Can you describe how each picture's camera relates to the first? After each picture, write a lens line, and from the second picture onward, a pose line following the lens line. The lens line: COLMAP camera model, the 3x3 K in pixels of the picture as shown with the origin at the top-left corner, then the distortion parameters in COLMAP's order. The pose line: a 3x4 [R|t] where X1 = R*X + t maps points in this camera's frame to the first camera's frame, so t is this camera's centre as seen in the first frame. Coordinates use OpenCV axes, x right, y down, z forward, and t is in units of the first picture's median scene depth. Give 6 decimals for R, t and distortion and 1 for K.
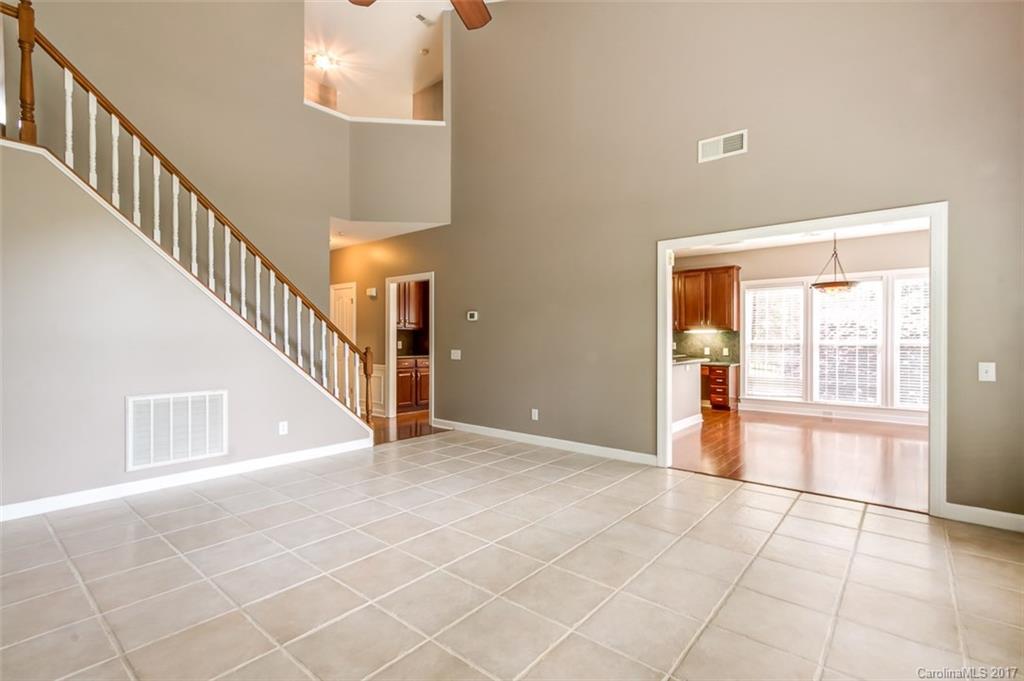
lens RADIAL K [[469.1, 0, 513.0], [0, 469.1, 341.6], [0, 0, 1]] dist [0.002135, 0.000585]
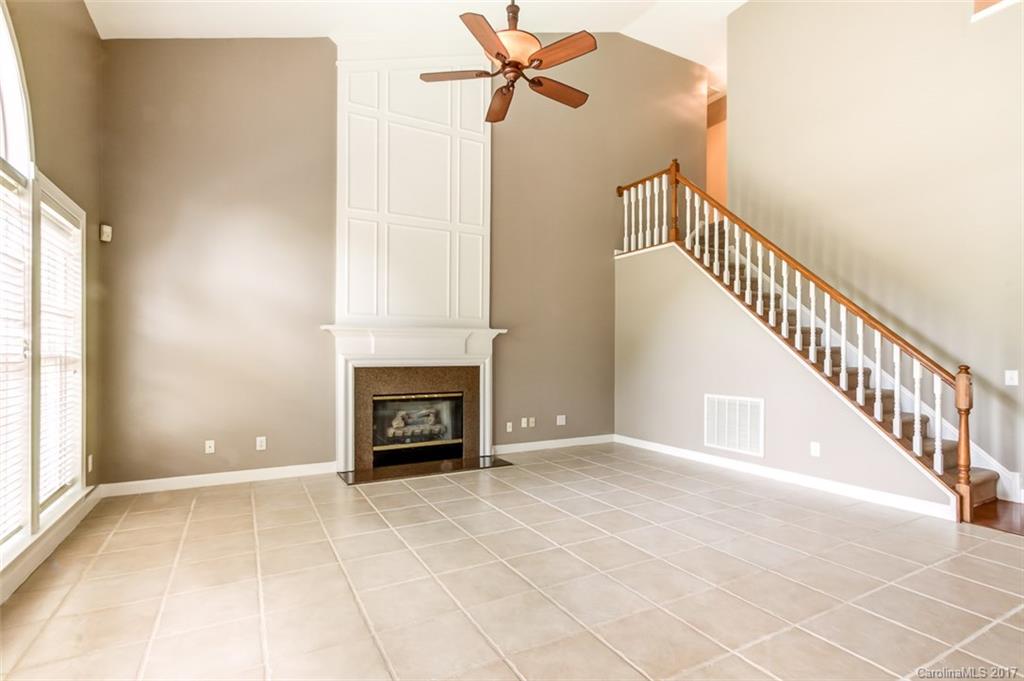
lens RADIAL K [[469.1, 0, 510.0], [0, 469.1, 347.1], [0, 0, 1]] dist [0.002135, 0.000585]
pose [[-0.336381, -0.014105, -0.941620, 0.841562], [-0.007601, 0.999896, -0.012263, -0.002956], [0.941695, 0.003032, -0.336454, 1.061322]]
